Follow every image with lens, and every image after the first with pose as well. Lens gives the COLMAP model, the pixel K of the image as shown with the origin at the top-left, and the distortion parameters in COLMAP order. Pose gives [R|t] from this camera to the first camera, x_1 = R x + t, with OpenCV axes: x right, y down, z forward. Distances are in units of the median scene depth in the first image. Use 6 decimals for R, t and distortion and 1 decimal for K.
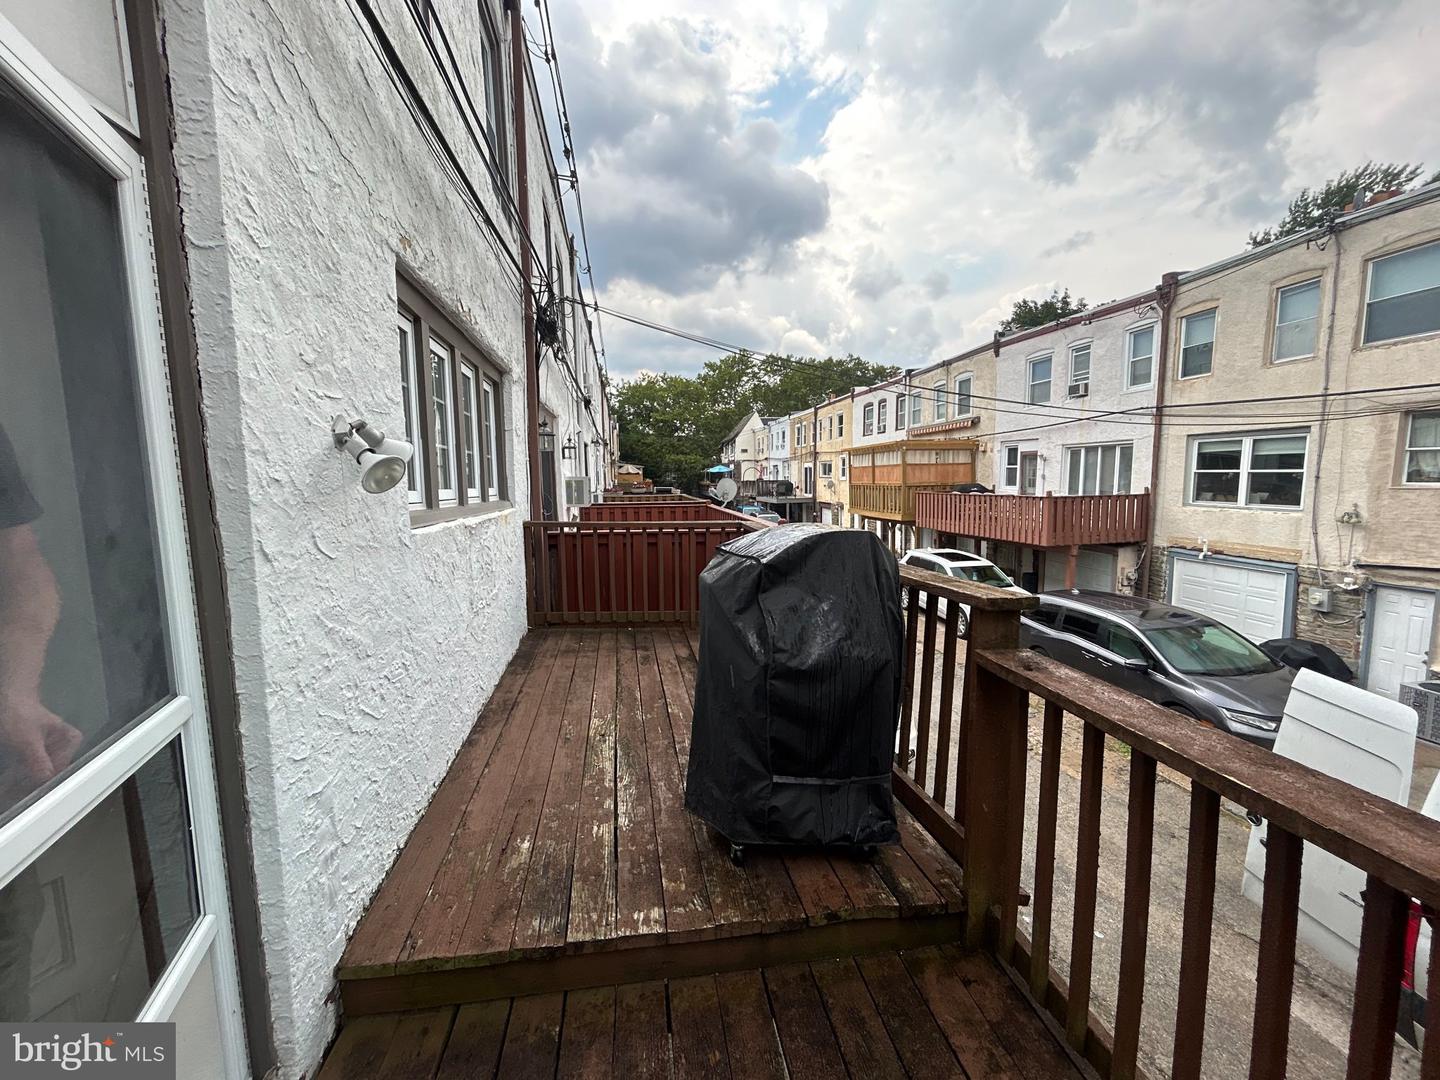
lens RADIAL K [[584.7, 0, 719.3], [0, 584.7, 538.3], [0, 0, 1]] dist [0.000173, -0.000556]
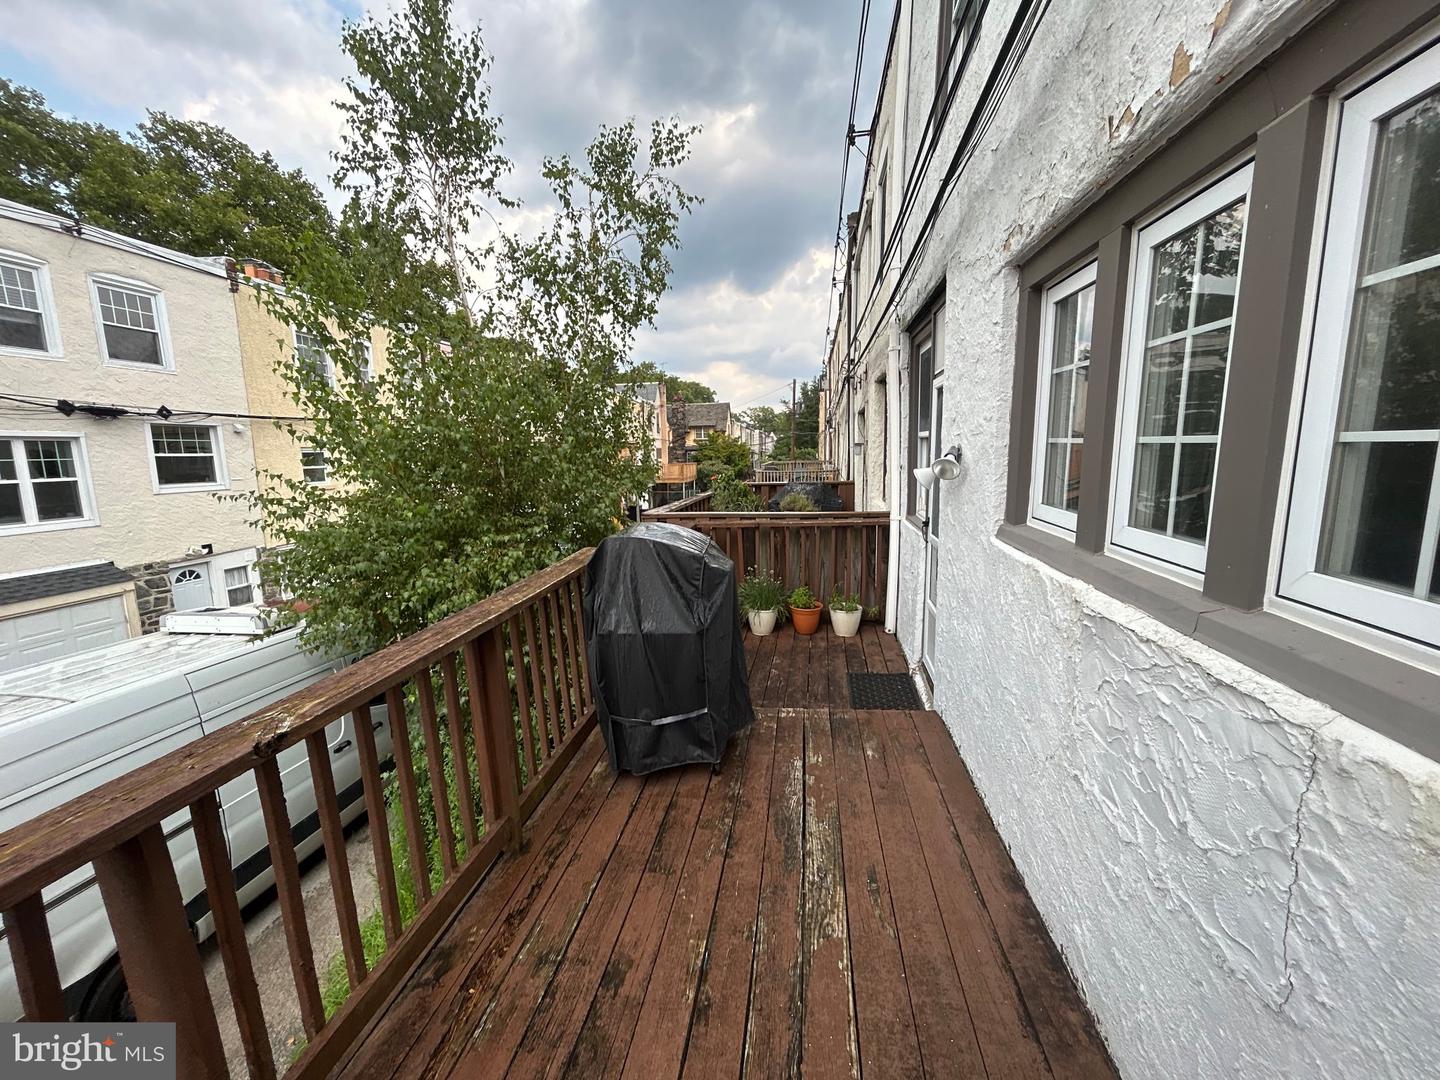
lens RADIAL K [[584.7, 0, 720.9], [0, 584.7, 540.9], [0, 0, 1]] dist [0.000173, -0.000556]
pose [[-0.950590, -0.044214, 0.307283, -0.313656], [0.037997, 0.965795, 0.256509, -0.250913], [-0.308114, 0.255511, -0.916395, 1.758622]]
